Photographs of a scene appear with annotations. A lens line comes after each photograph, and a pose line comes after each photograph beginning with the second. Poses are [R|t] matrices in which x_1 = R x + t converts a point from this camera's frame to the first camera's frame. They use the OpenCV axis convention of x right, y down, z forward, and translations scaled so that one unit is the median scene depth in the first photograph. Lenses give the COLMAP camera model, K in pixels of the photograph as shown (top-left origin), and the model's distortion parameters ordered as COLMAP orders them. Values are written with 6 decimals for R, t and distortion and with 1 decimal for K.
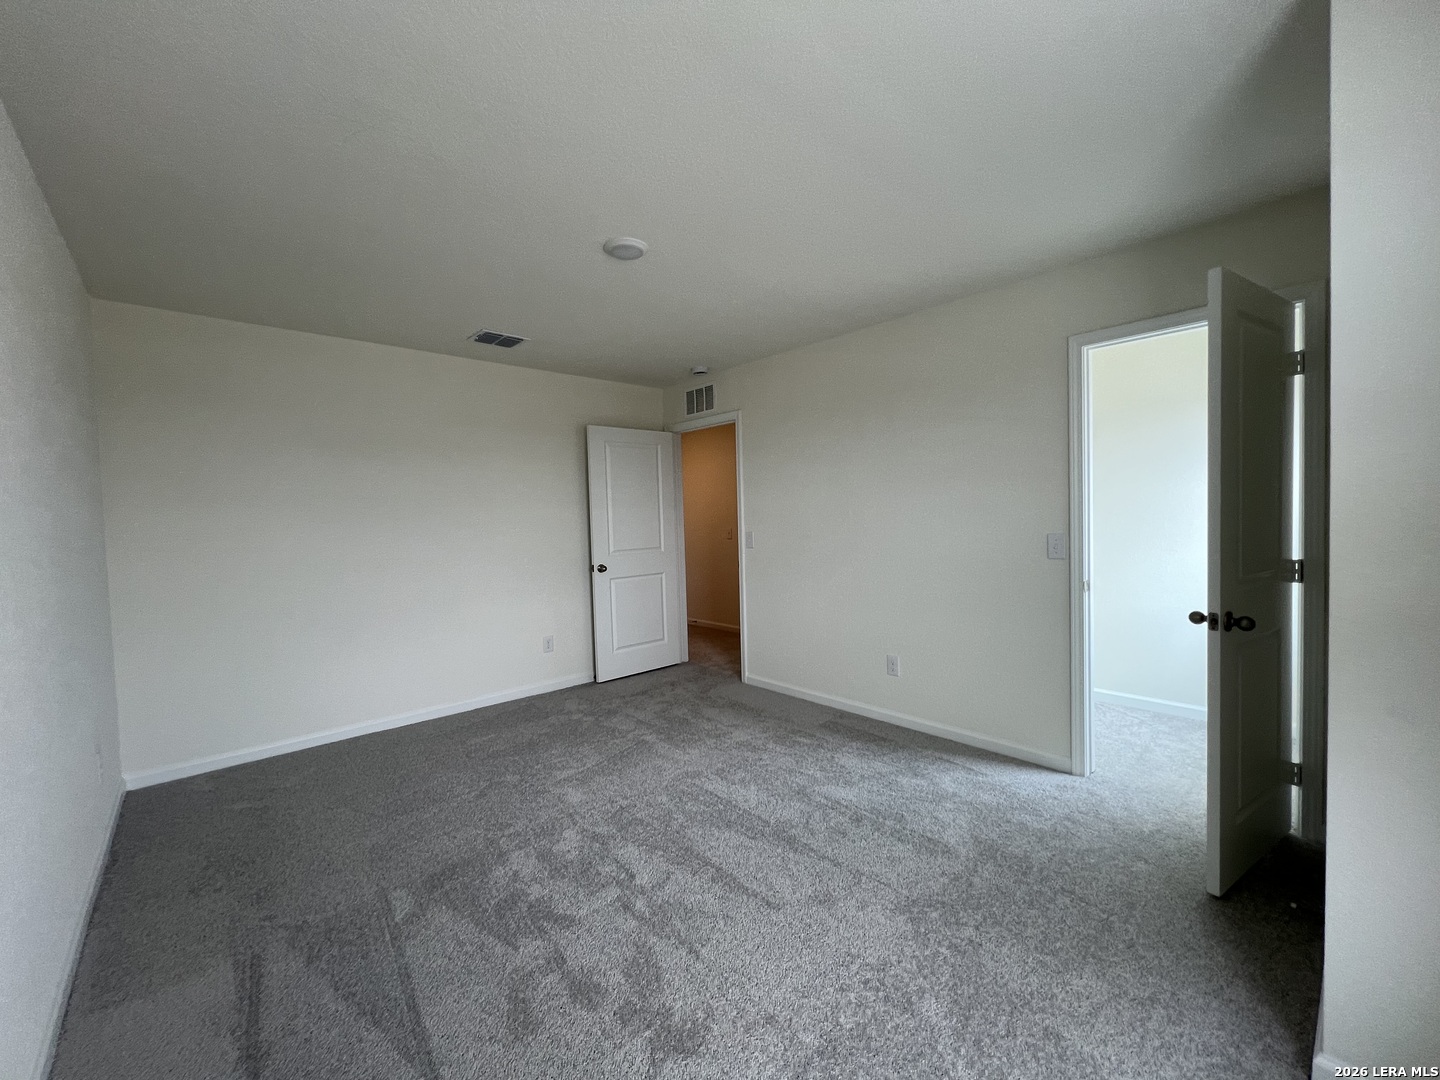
lens RADIAL K [[588.7, 0, 725.0], [0, 588.7, 538.9], [0, 0, 1]] dist [-0.000957, -0.000153]
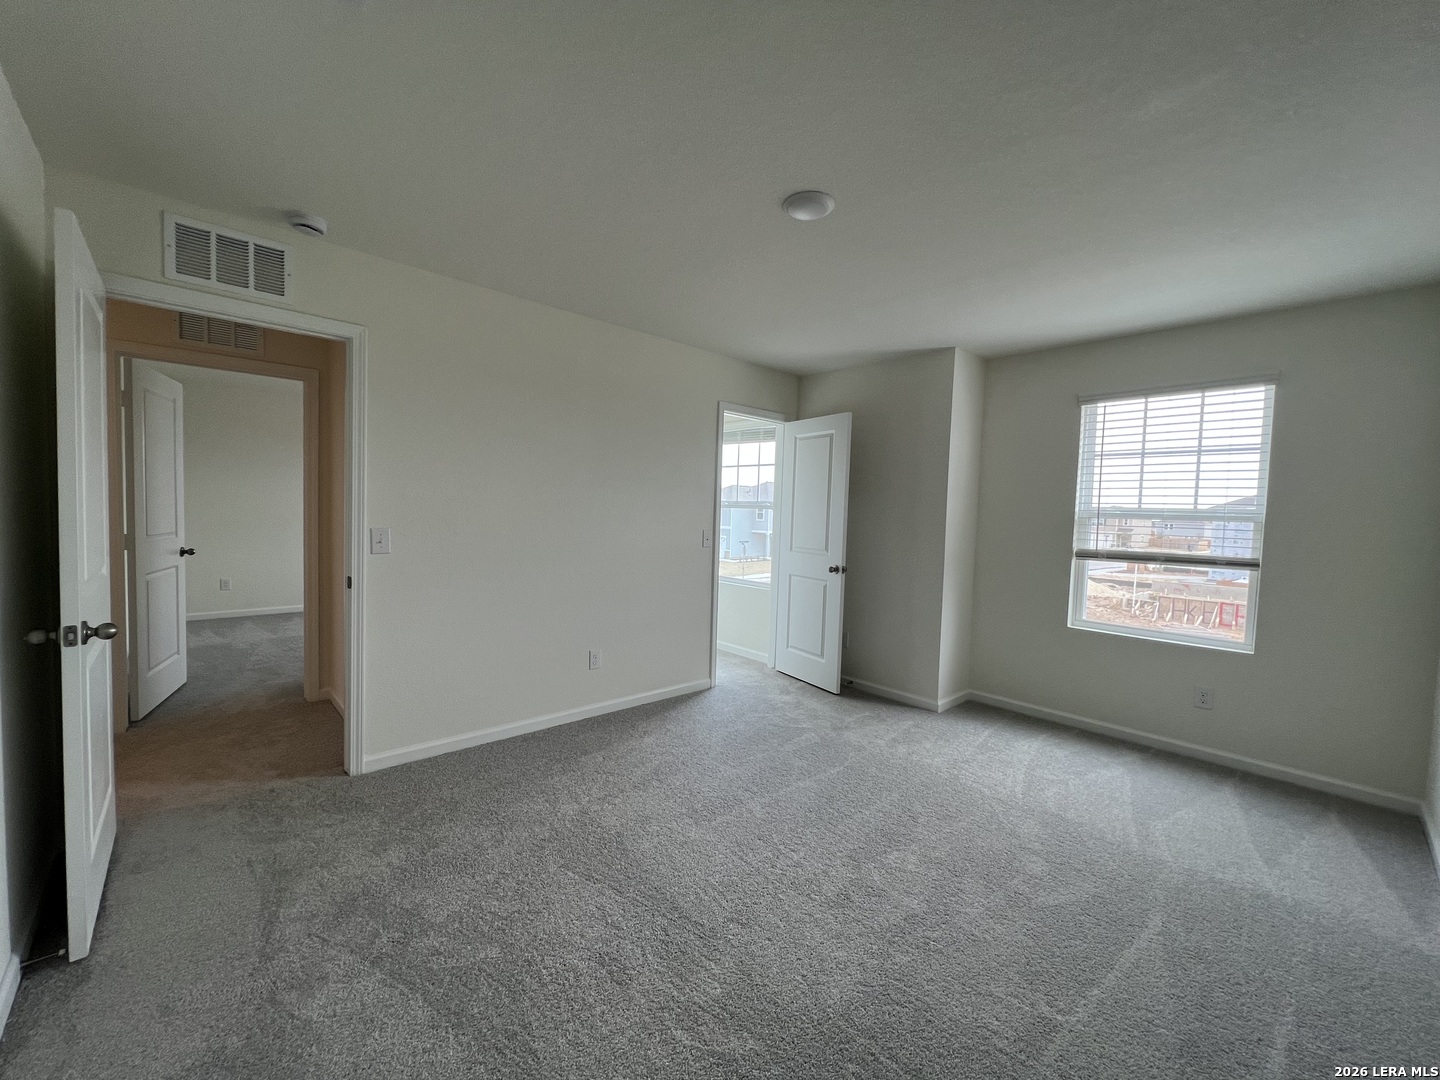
lens RADIAL K [[588.7, 0, 725.0], [0, 588.7, 538.9], [0, 0, 1]] dist [-0.000957, -0.000153]
pose [[-0.031500, -0.018996, 0.999323, -0.592252], [0.004879, 0.999805, 0.019159, -0.010341], [-0.999492, 0.005479, -0.031401, 0.643468]]
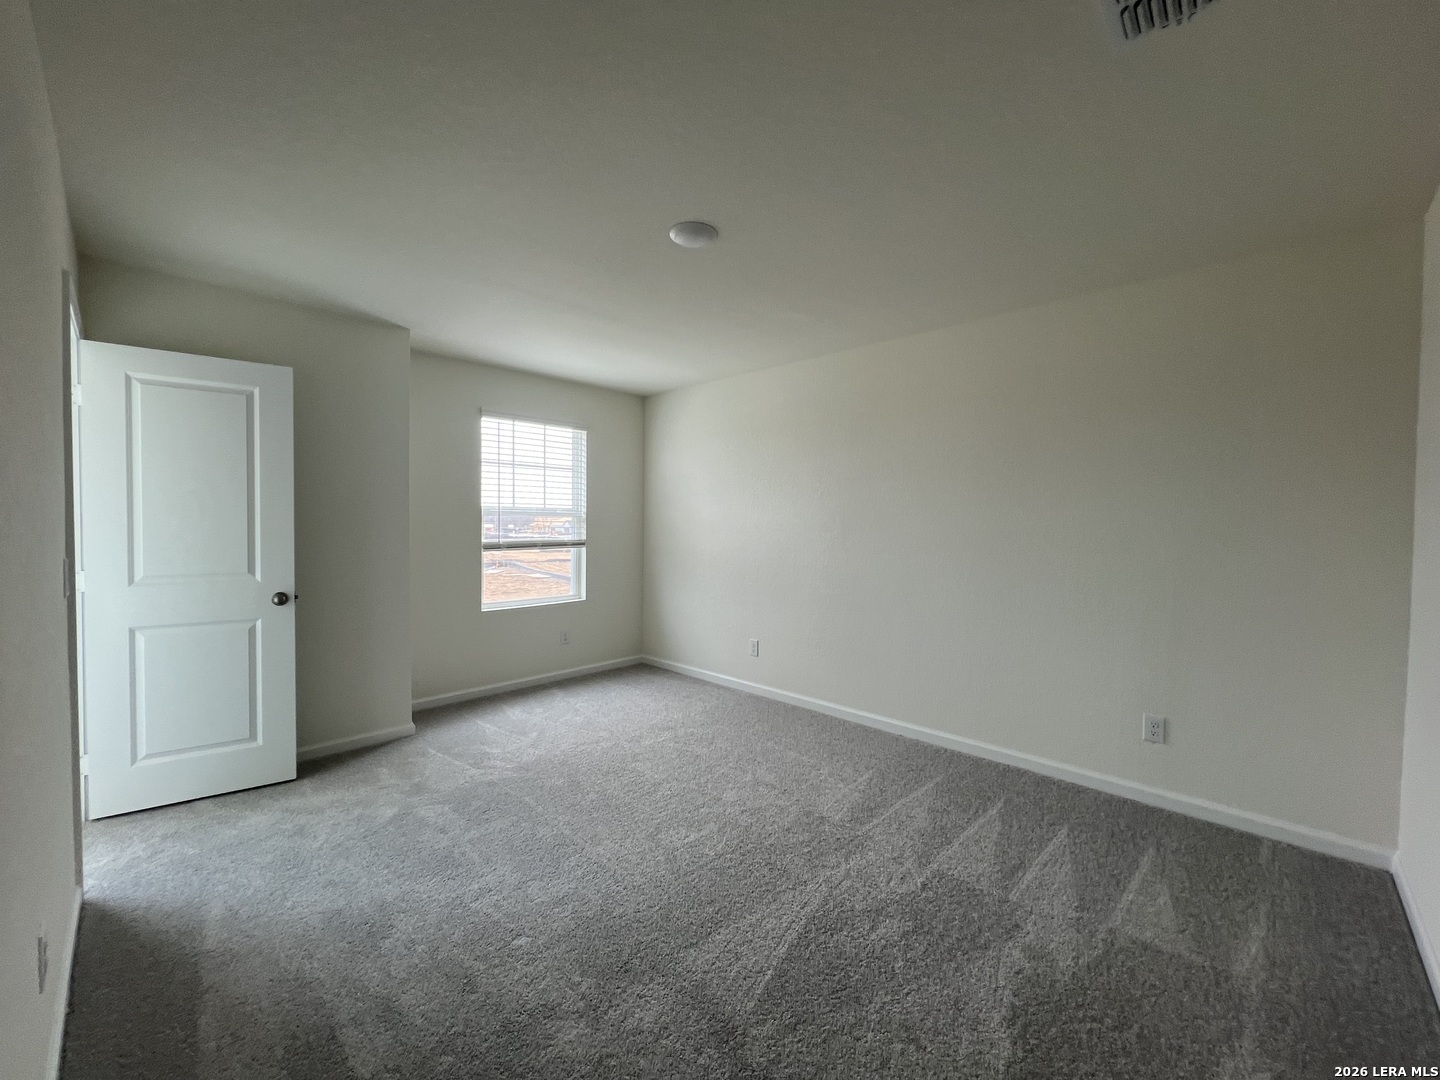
lens RADIAL K [[565.3, 0, 744.3], [0, 565.3, 537.5], [0, 0, 1]] dist [0.028800, -0.000068]
pose [[-0.995941, 0.015561, -0.088658, -0.093268], [0.009407, 0.997543, 0.069417, -0.047840], [0.089520, 0.068301, -0.993640, 1.099063]]
